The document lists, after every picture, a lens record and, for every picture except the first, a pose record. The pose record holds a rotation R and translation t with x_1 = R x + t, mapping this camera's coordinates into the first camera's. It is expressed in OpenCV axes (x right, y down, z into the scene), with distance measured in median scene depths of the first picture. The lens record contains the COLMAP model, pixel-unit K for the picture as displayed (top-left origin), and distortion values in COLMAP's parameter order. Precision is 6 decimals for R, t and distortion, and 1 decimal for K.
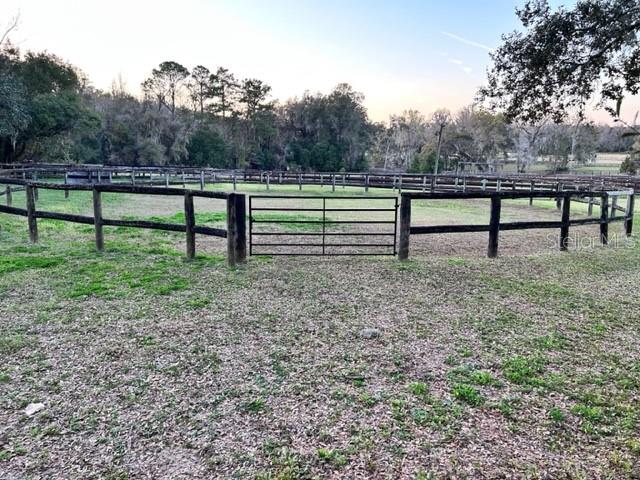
lens RADIAL K [[484.0, 0, 325.9], [0, 484.0, 240.2], [0, 0, 1]] dist [0.056411, -0.056879]
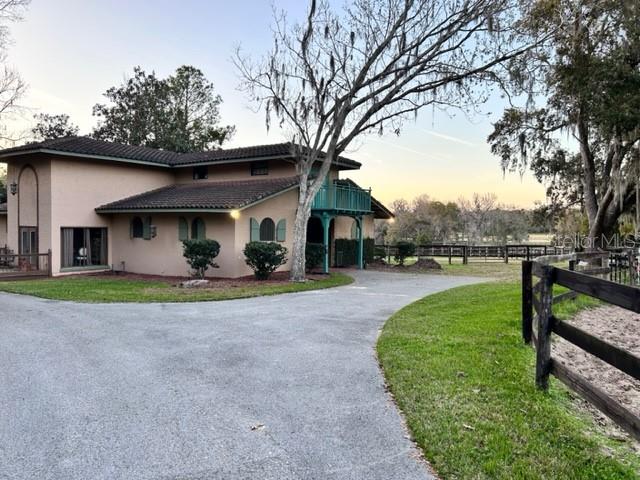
lens RADIAL K [[484.0, 0, 316.2], [0, 484.0, 244.2], [0, 0, 1]] dist [0.056411, -0.056879]
pose [[0.994326, -0.021806, 0.104115, -0.136767], [0.038572, 0.986062, -0.161843, 0.033791], [-0.099135, 0.164941, 0.981309, -0.190849]]
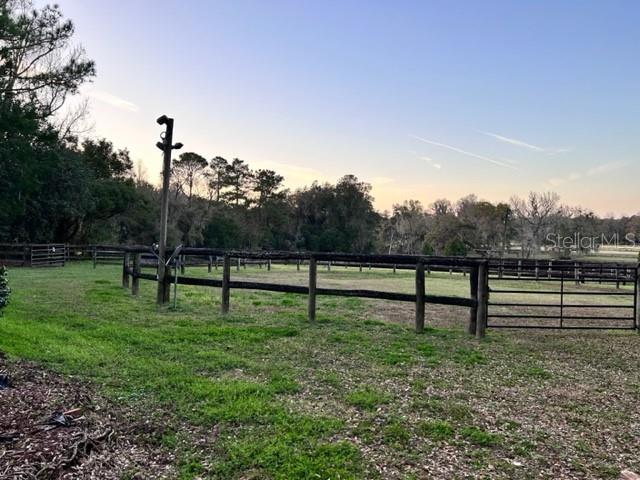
lens RADIAL K [[484.0, 0, 317.6], [0, 484.0, 241.4], [0, 0, 1]] dist [0.056411, -0.056879]
pose [[0.999935, 0.009753, 0.005873, -0.045166], [-0.008563, 0.984248, -0.176585, 0.003418], [-0.007502, 0.176524, 0.984268, 0.002621]]
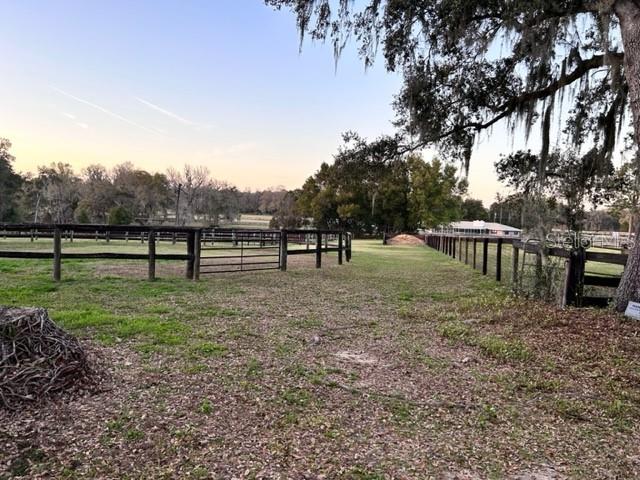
lens RADIAL K [[484.0, 0, 320.4], [0, 484.0, 246.1], [0, 0, 1]] dist [0.056411, -0.056879]
pose [[0.767616, -0.023529, 0.640478, -0.071641], [0.091022, 0.993199, -0.072604, 0.007934], [-0.634413, 0.114030, 0.764537, -0.028970]]
